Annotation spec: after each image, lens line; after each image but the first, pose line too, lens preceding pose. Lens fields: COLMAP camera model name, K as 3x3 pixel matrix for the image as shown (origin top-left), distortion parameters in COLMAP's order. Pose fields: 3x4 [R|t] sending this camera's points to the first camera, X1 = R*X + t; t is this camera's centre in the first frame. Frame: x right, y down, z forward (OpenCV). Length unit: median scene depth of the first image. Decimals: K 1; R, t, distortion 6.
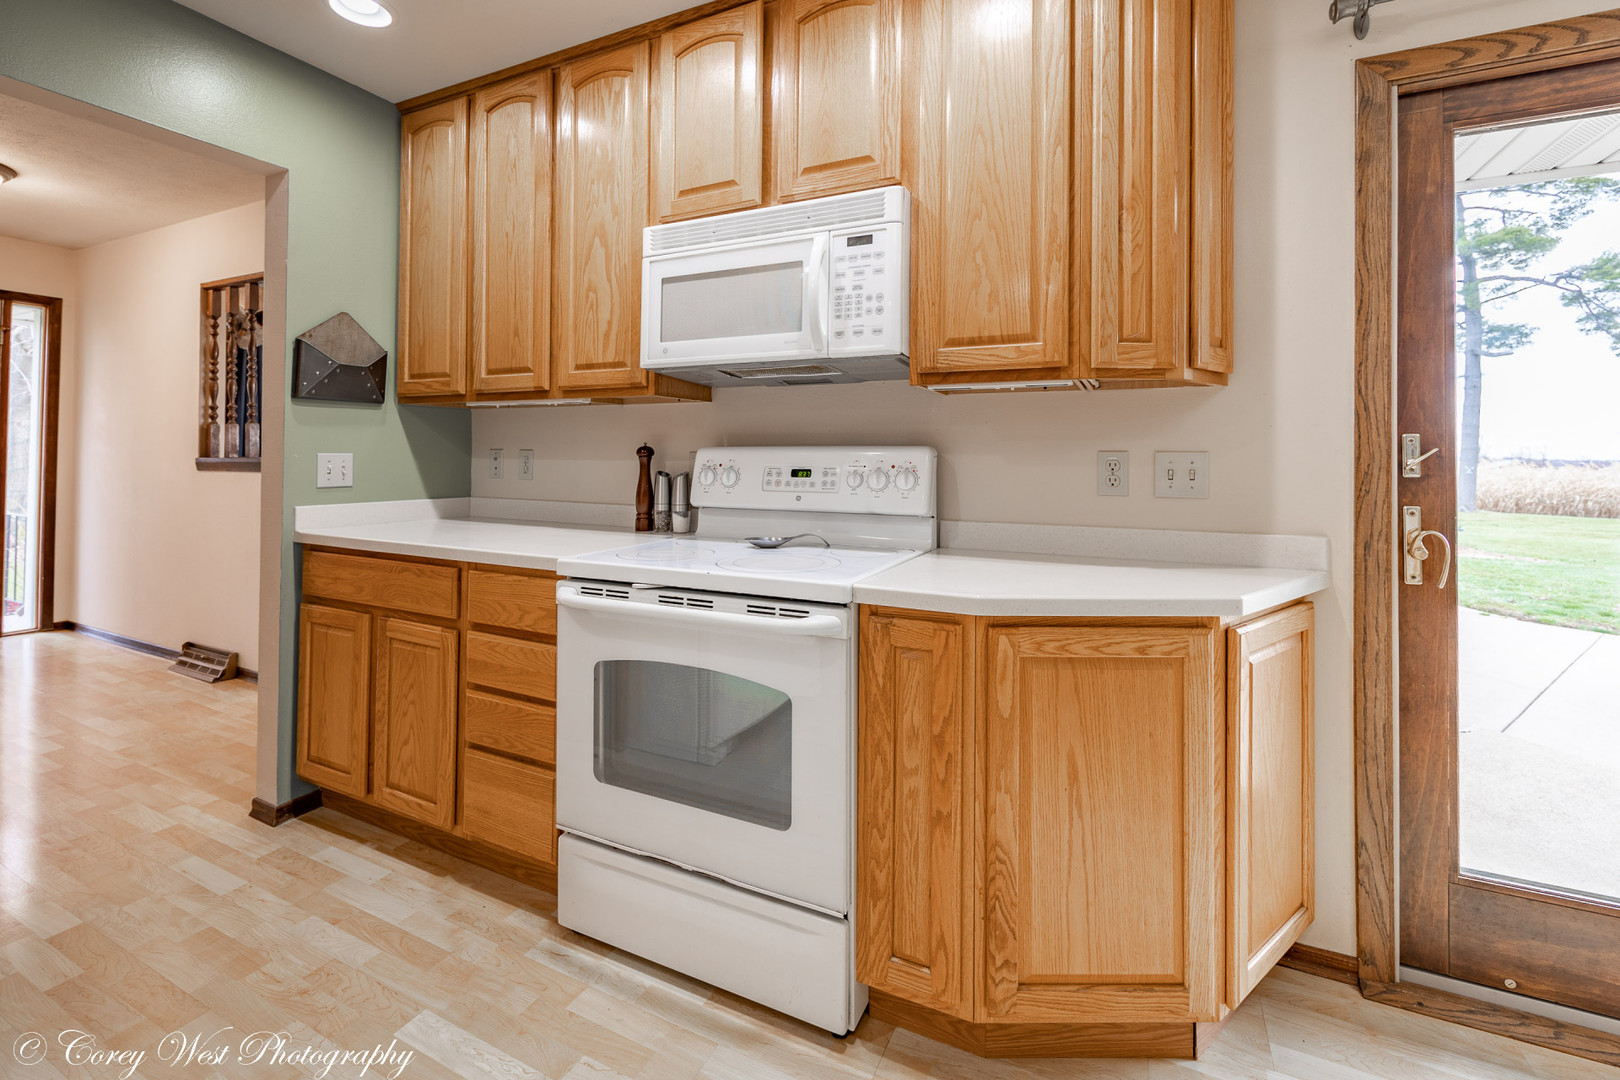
lens RADIAL K [[676.6, 0, 811.6], [0, 676.6, 445.6], [0, 0, 1]] dist [-0.003835, 0.000063]
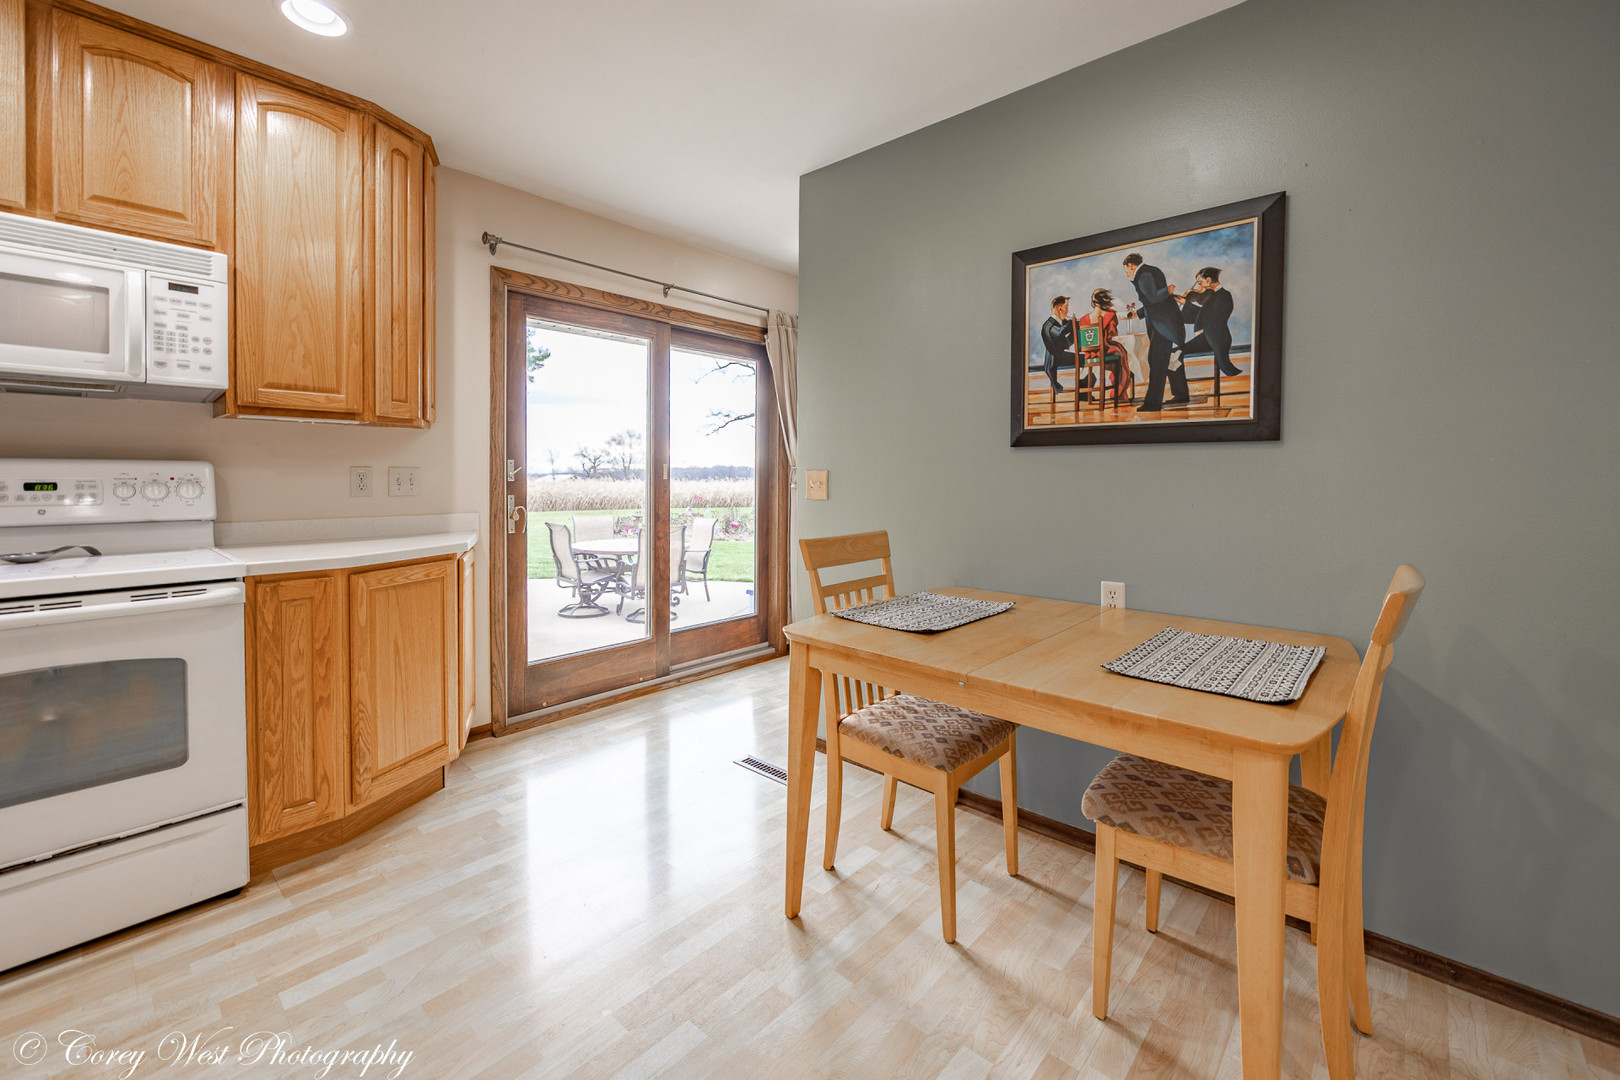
lens RADIAL K [[678.6, 0, 791.1], [0, 678.6, 494.7], [0, 0, 1]] dist [-0.000977, 0.000135]
pose [[0.291019, -0.031960, 0.956183, -0.821894], [-0.018730, 0.999060, 0.039094, -0.007649], [-0.956534, -0.029286, 0.290147, -0.404913]]
